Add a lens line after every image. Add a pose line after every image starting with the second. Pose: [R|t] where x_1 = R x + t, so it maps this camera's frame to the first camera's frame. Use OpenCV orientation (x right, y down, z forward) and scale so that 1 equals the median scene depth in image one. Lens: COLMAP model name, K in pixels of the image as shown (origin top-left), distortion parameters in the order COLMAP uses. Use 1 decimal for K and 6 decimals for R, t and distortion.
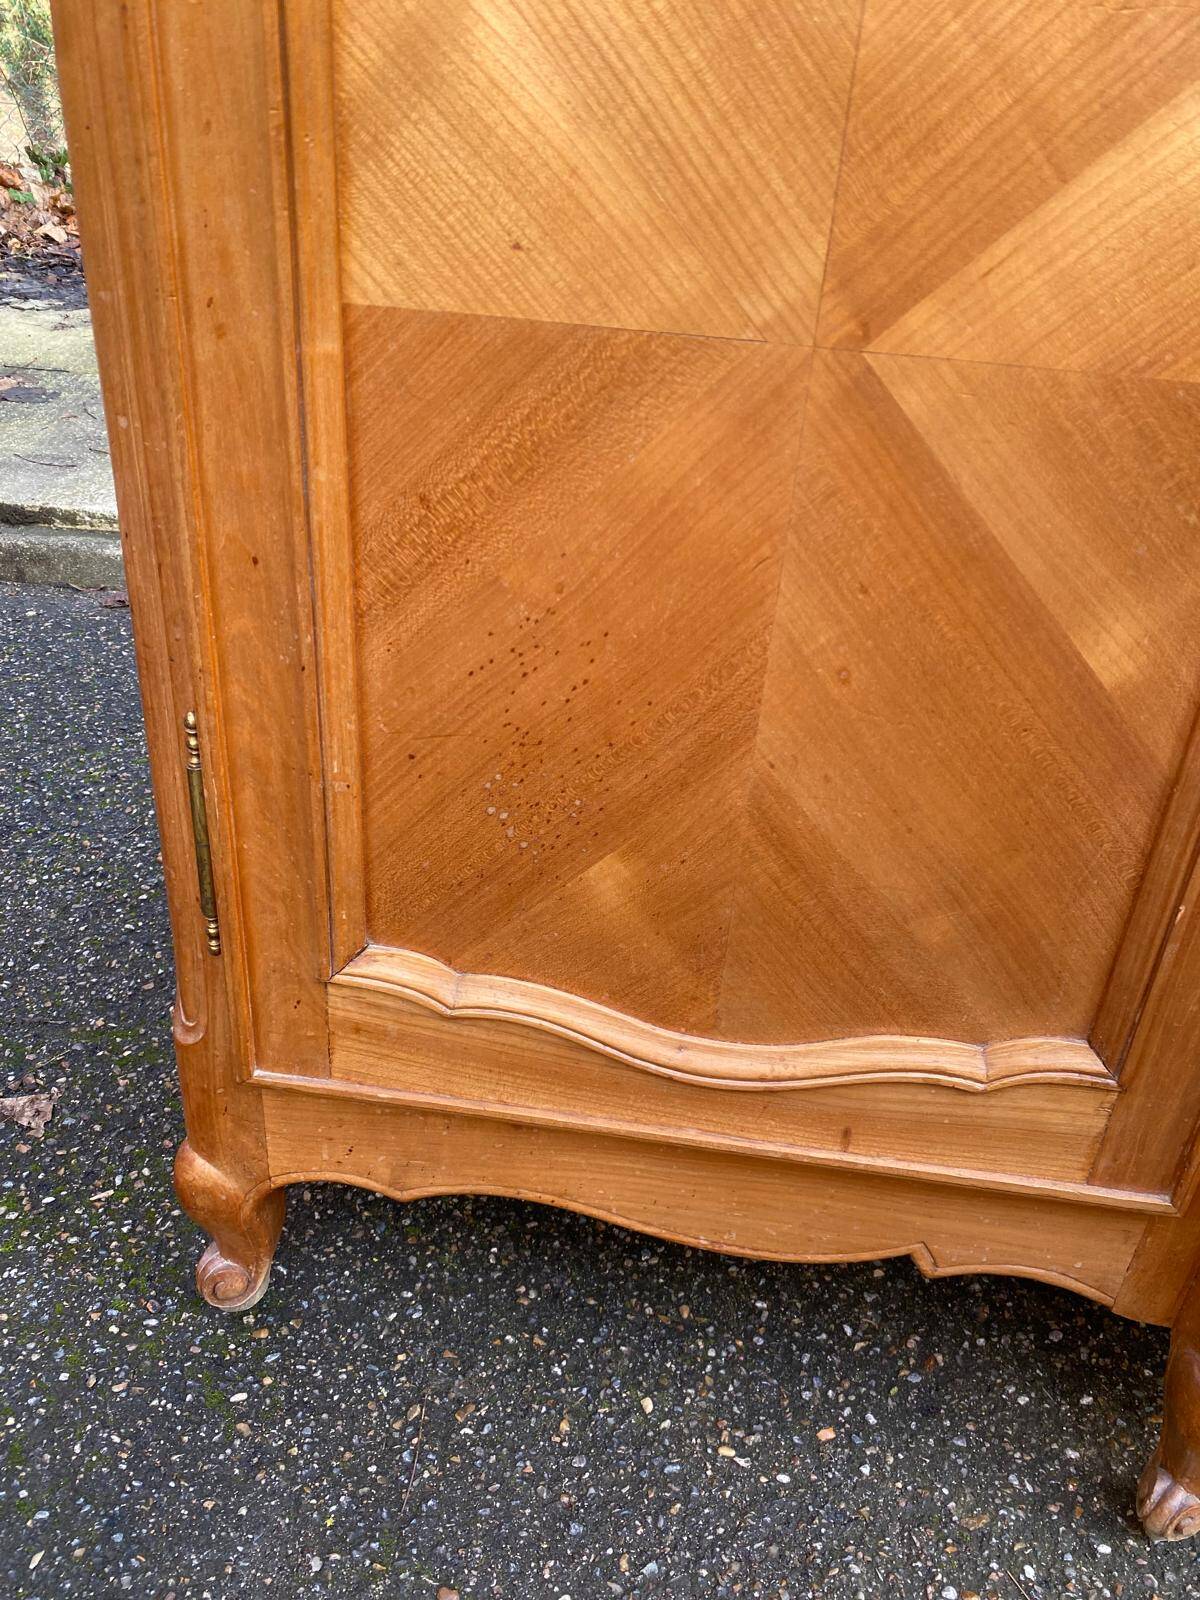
lens RADIAL K [[1221.9, 0, 610.3], [0, 1221.9, 803.1], [0, 0, 1]] dist [0.022154, -0.025742]
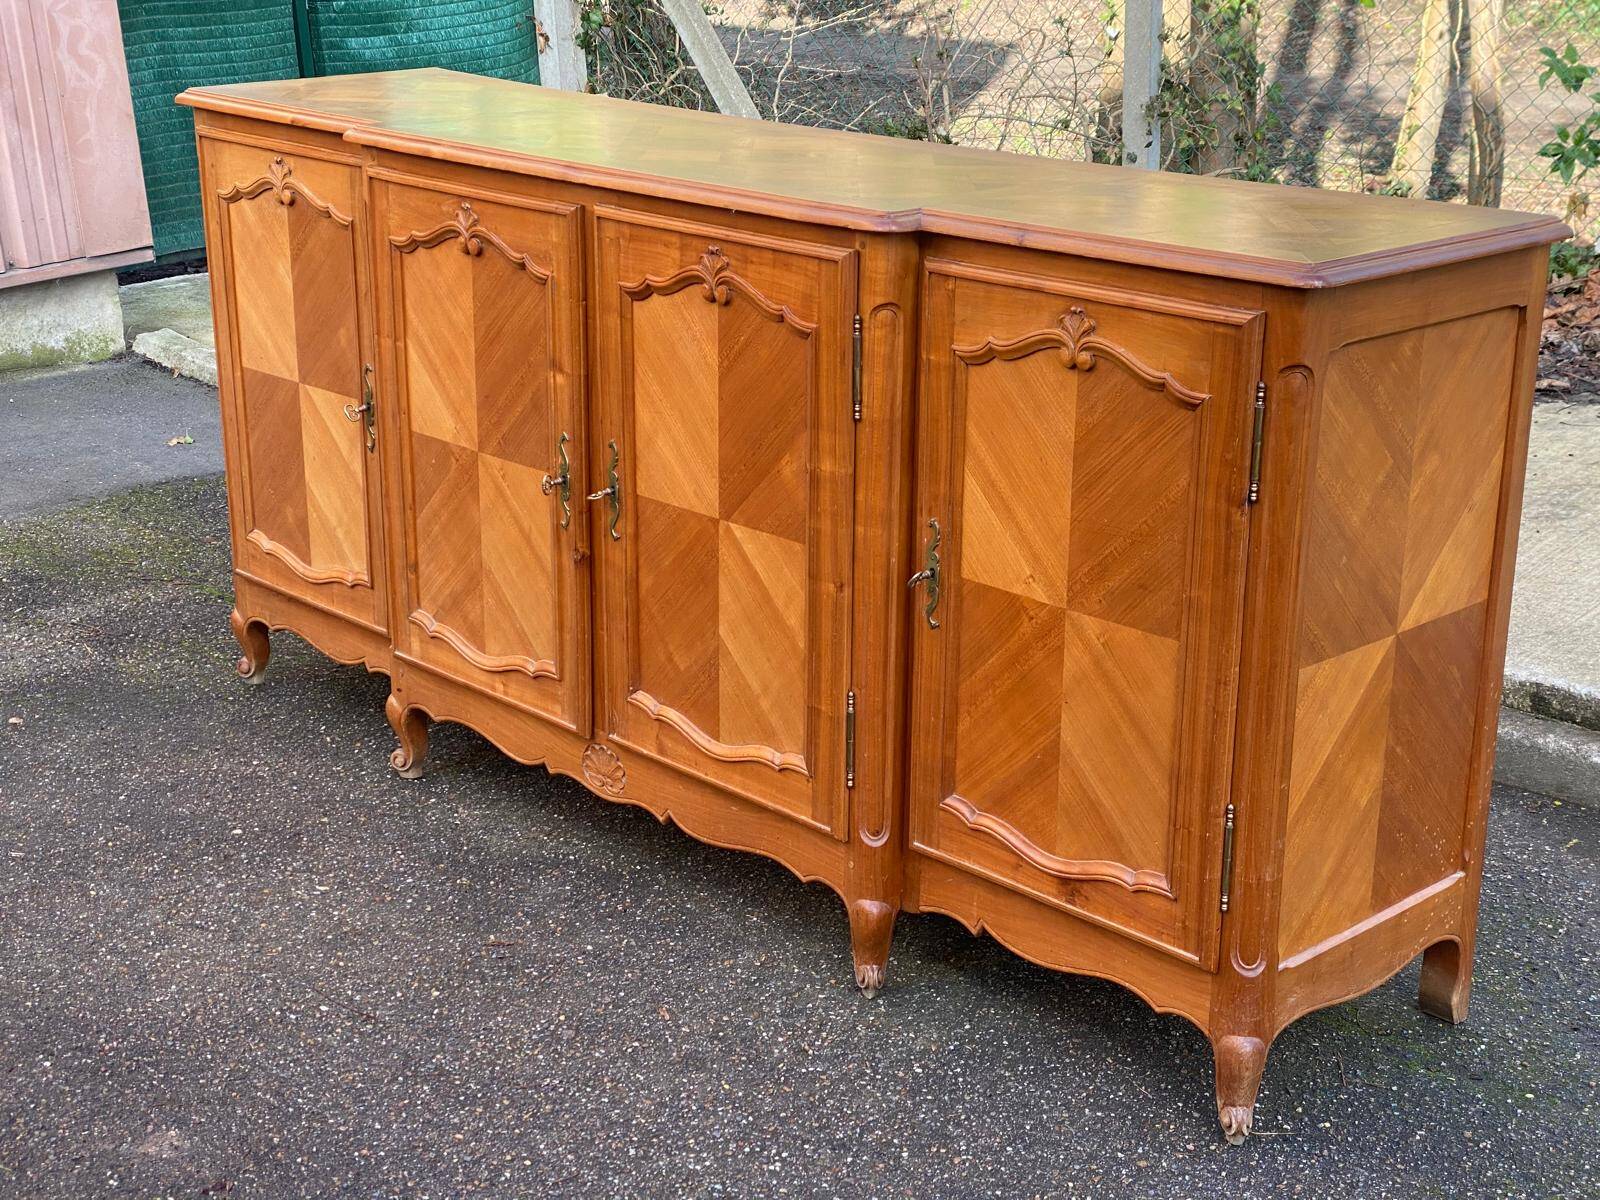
lens RADIAL K [[2381.3, 0, 811.8], [0, 2381.3, 607.0], [0, 0, 1]] dist [0.131556, 0.000000]
pose [[0.772981, 0.132987, -0.620334, 4.743339], [-0.270143, 0.953706, -0.132163, 0.712104], [0.574041, 0.269738, 0.773123, -2.994483]]
